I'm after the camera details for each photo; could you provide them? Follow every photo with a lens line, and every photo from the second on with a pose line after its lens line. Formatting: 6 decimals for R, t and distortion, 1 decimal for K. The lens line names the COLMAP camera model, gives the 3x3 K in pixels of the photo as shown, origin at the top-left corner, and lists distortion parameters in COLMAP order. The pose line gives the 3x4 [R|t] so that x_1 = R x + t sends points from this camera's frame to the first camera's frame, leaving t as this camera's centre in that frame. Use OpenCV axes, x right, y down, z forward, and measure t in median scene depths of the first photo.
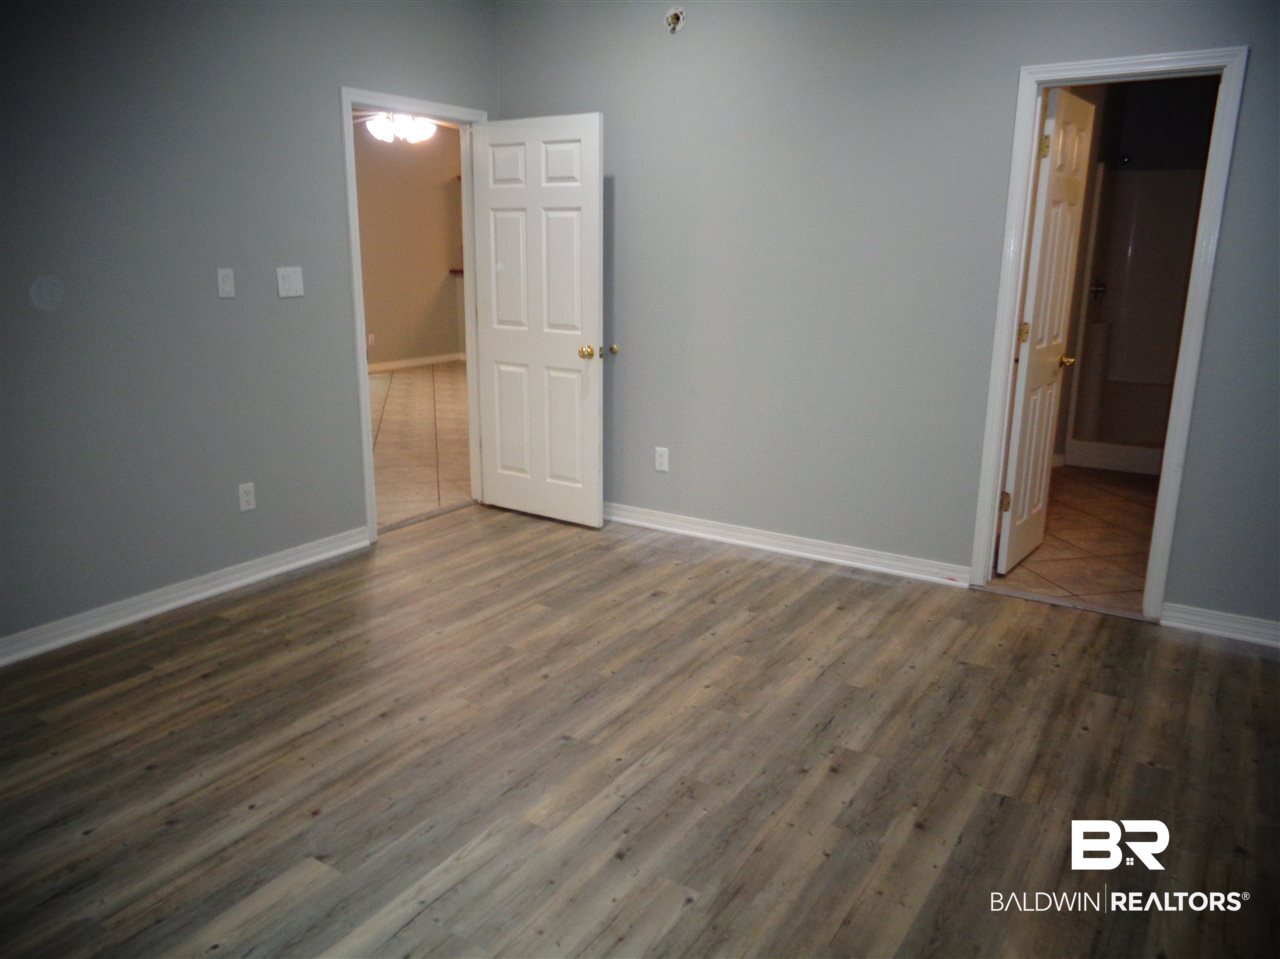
lens RADIAL K [[954.7, 0, 640.0], [0, 954.7, 479.5], [0, 0, 1]] dist [0.010081, 0.001768]
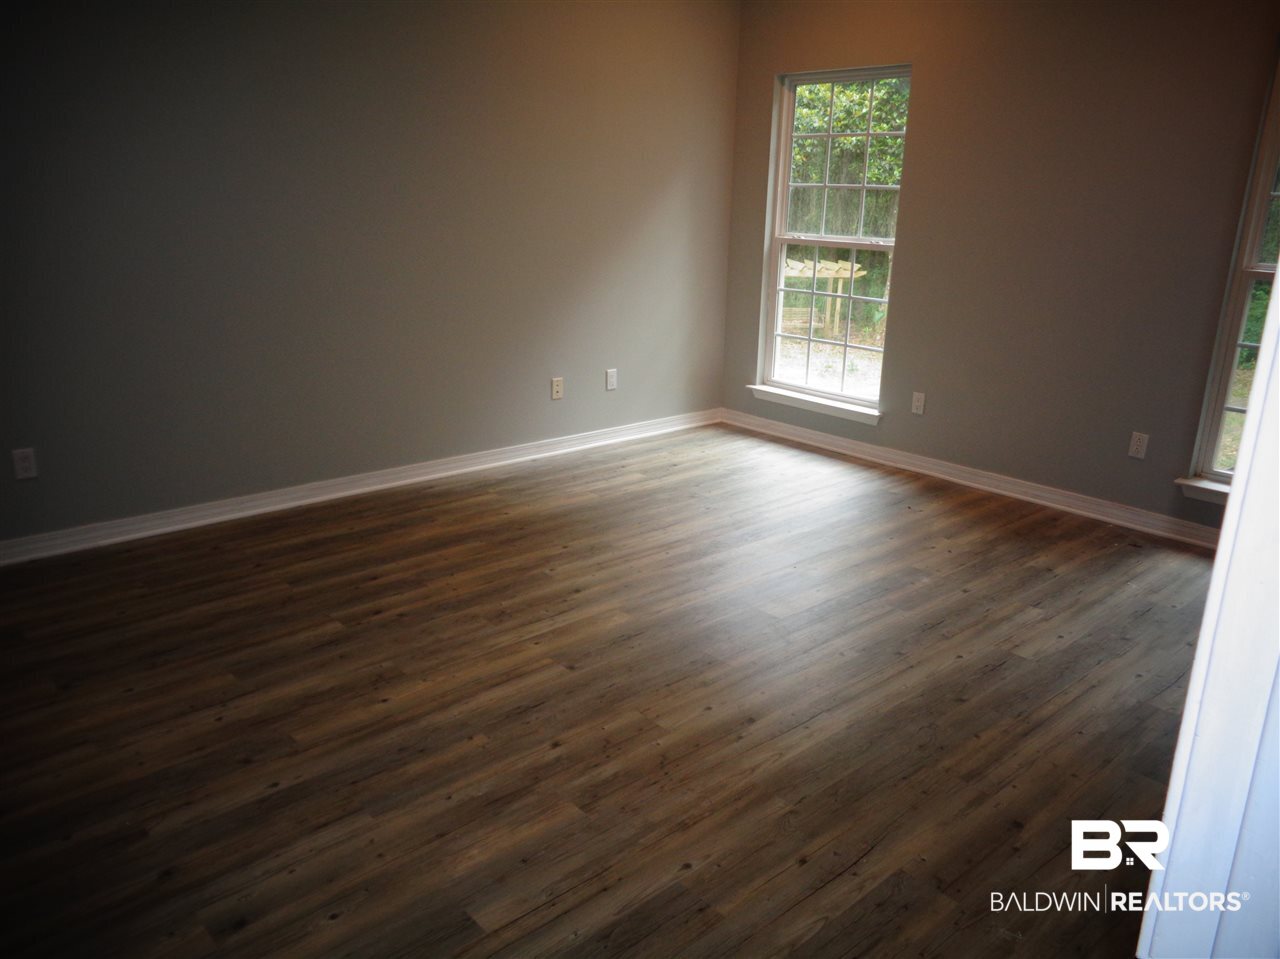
lens RADIAL K [[954.7, 0, 640.0], [0, 954.7, 479.5], [0, 0, 1]] dist [0.010081, 0.001768]
pose [[-0.963869, -0.101265, 0.246377, -0.362230], [0.040582, 0.858300, 0.511541, -0.406611], [-0.263267, 0.503057, -0.823179, 1.635644]]
